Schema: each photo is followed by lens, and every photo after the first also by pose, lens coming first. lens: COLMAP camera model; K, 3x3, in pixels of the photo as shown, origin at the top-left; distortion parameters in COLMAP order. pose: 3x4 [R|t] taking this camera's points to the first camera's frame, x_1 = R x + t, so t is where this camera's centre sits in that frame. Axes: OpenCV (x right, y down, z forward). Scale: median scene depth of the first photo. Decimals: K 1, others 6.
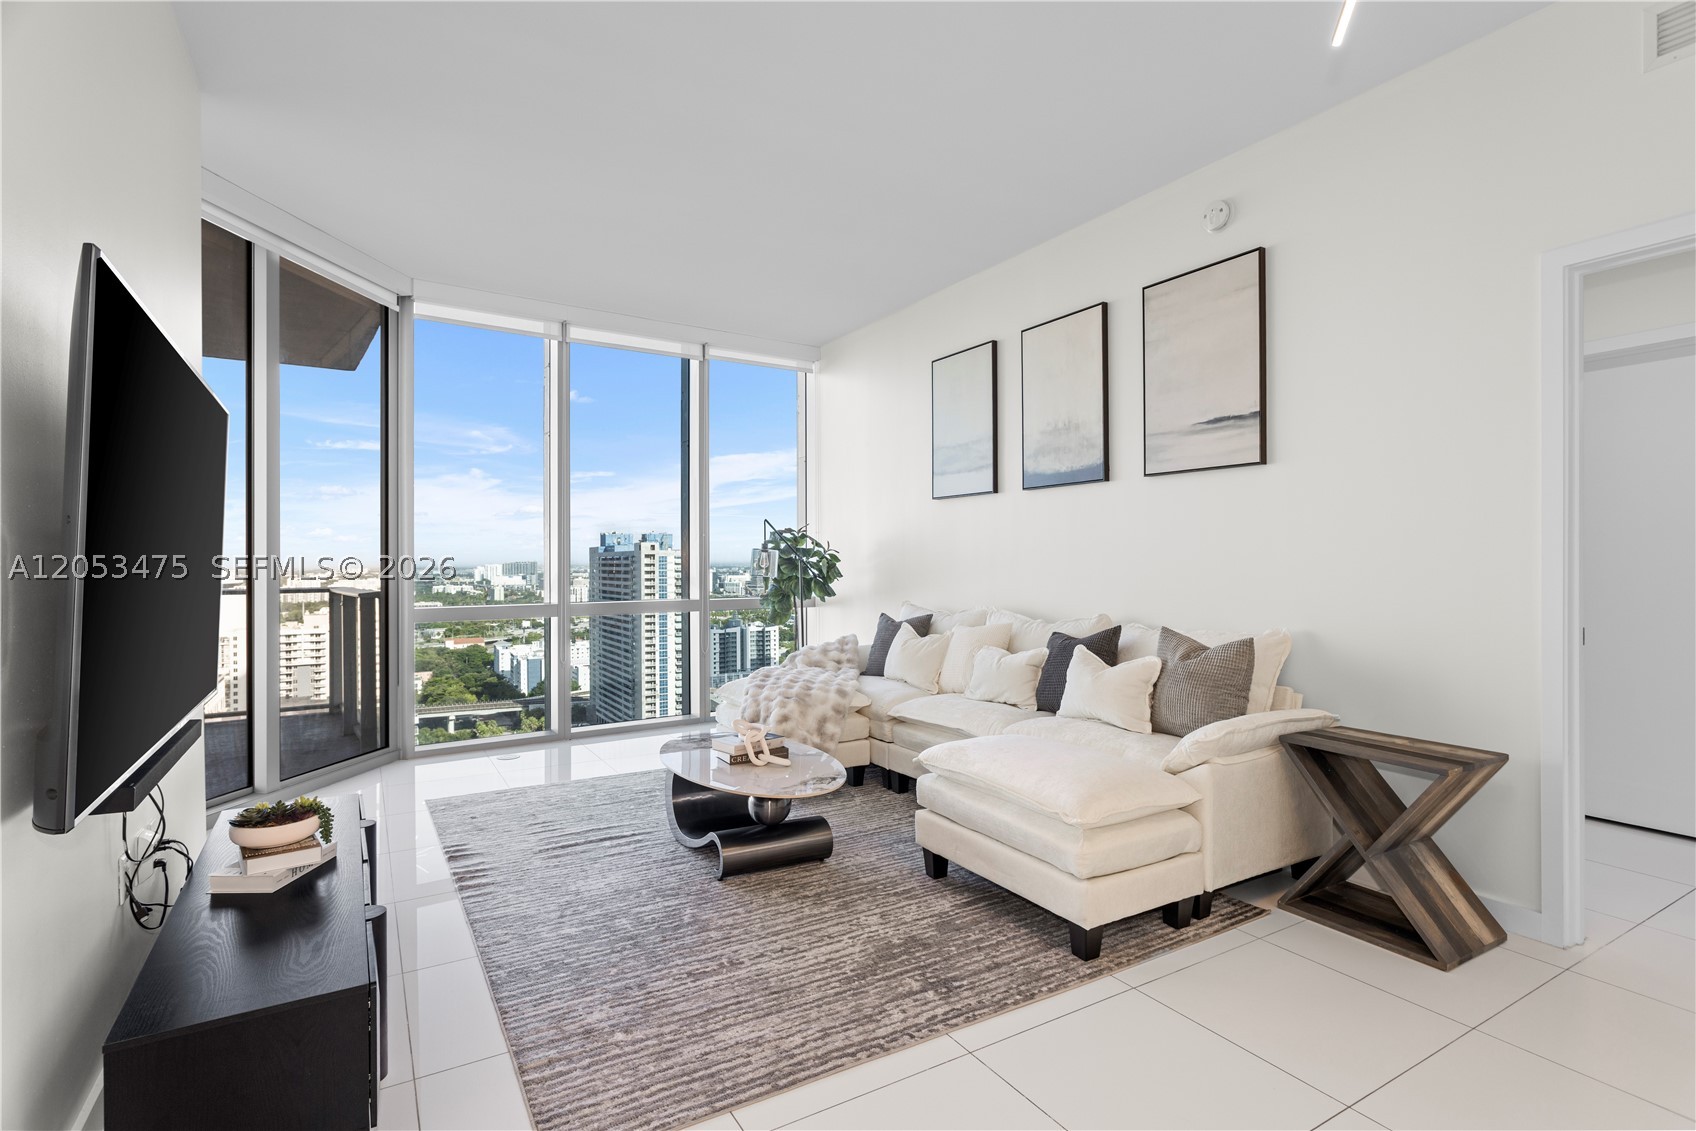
lens RADIAL K [[824.5, 0, 855.6], [0, 824.5, 563.0], [0, 0, 1]] dist [-0.015503, 0.007851]
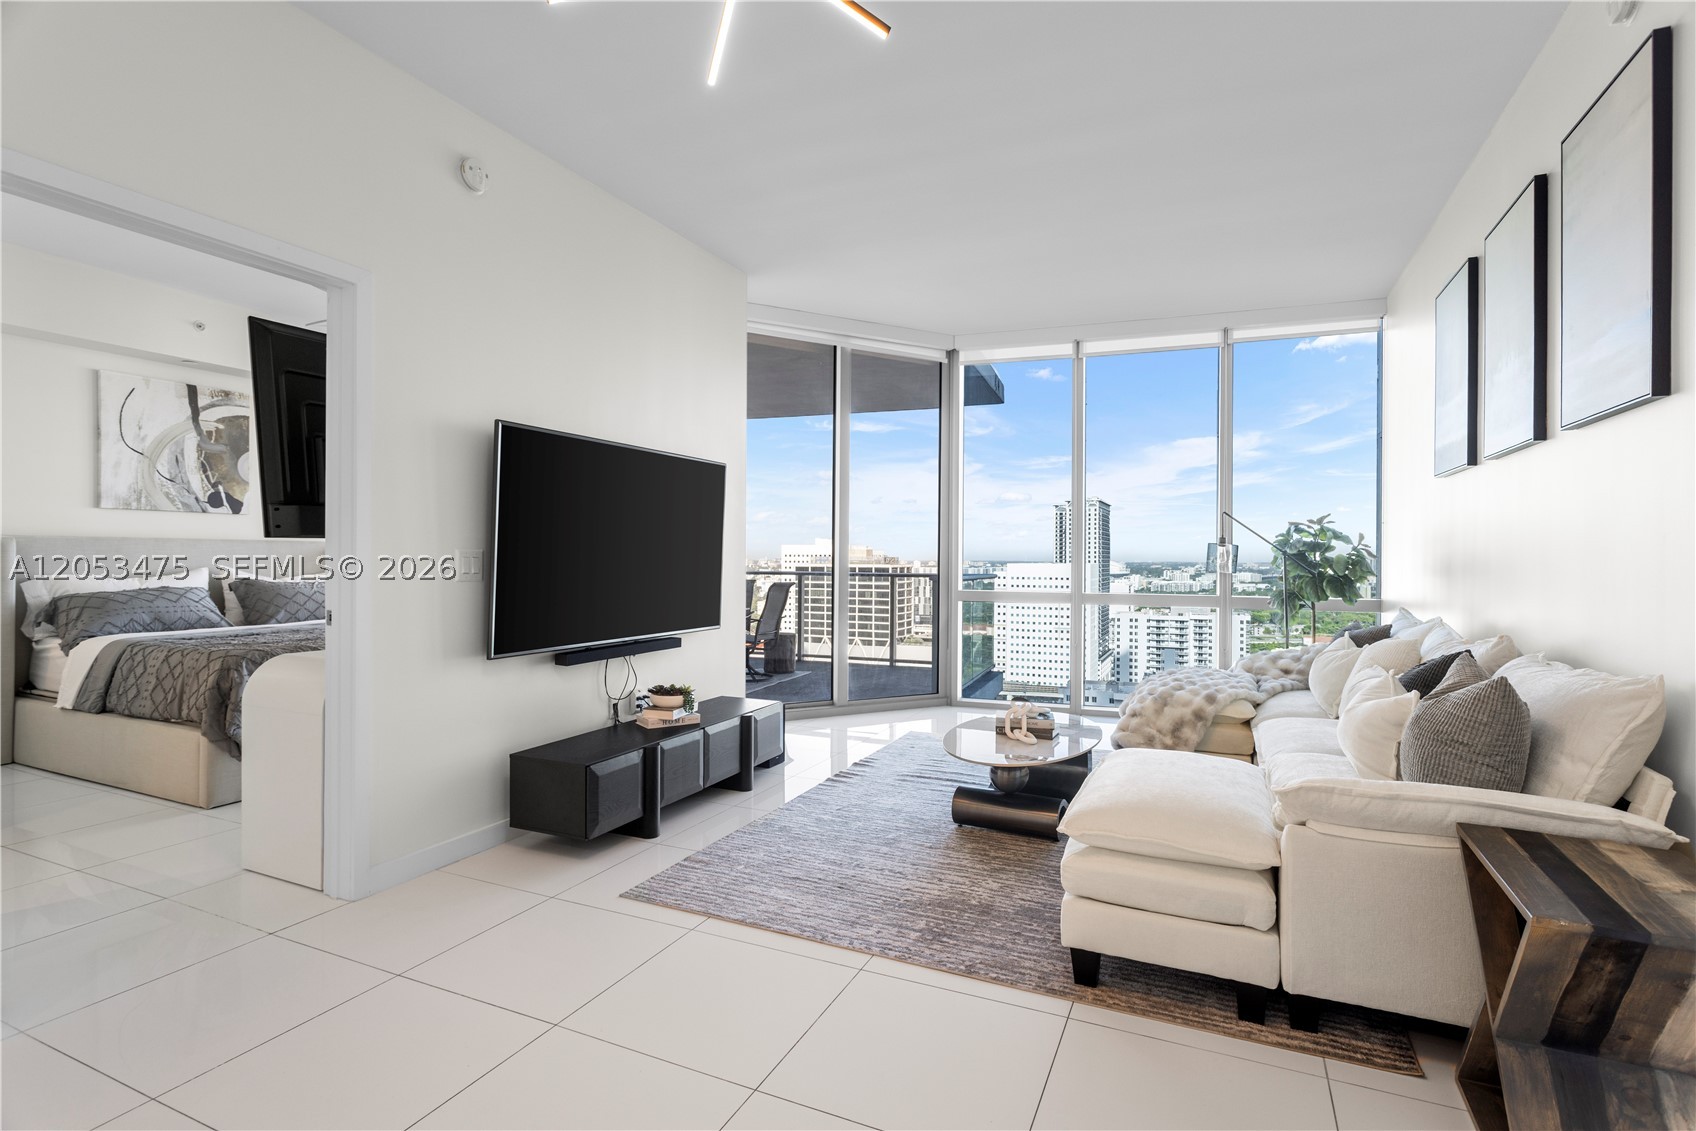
lens RADIAL K [[824.5, 0, 854.9], [0, 824.5, 561.5], [0, 0, 1]] dist [-0.015503, 0.007851]
pose [[0.566689, 0.012494, -0.823837, 0.518628], [-0.009204, 0.999919, 0.008833, -0.000477], [0.823880, 0.002577, 0.566758, 0.151581]]
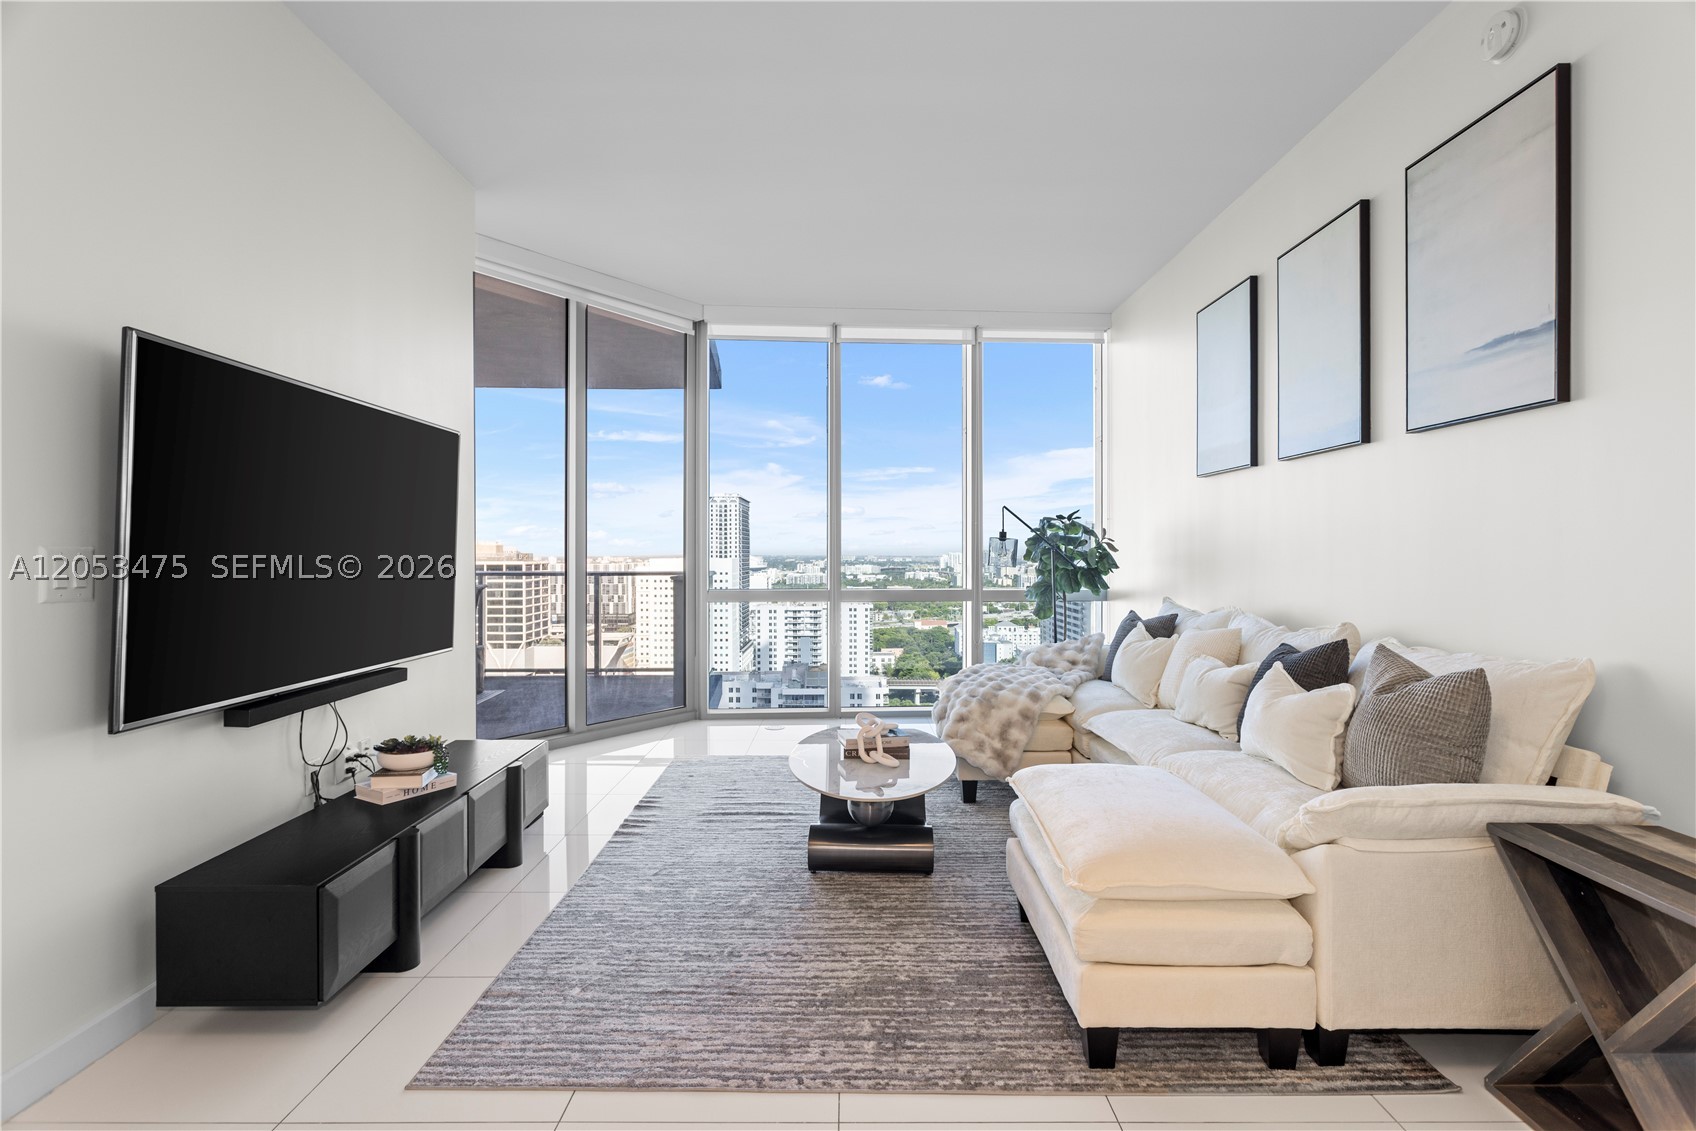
lens RADIAL K [[824.5, 0, 851.9], [0, 824.5, 555.9], [0, 0, 1]] dist [-0.015503, 0.007851]
pose [[0.856575, 0.005887, -0.515990, 0.278228], [-0.003634, 0.999979, 0.005377, -0.000429], [0.516010, -0.002731, 0.856578, 0.128925]]
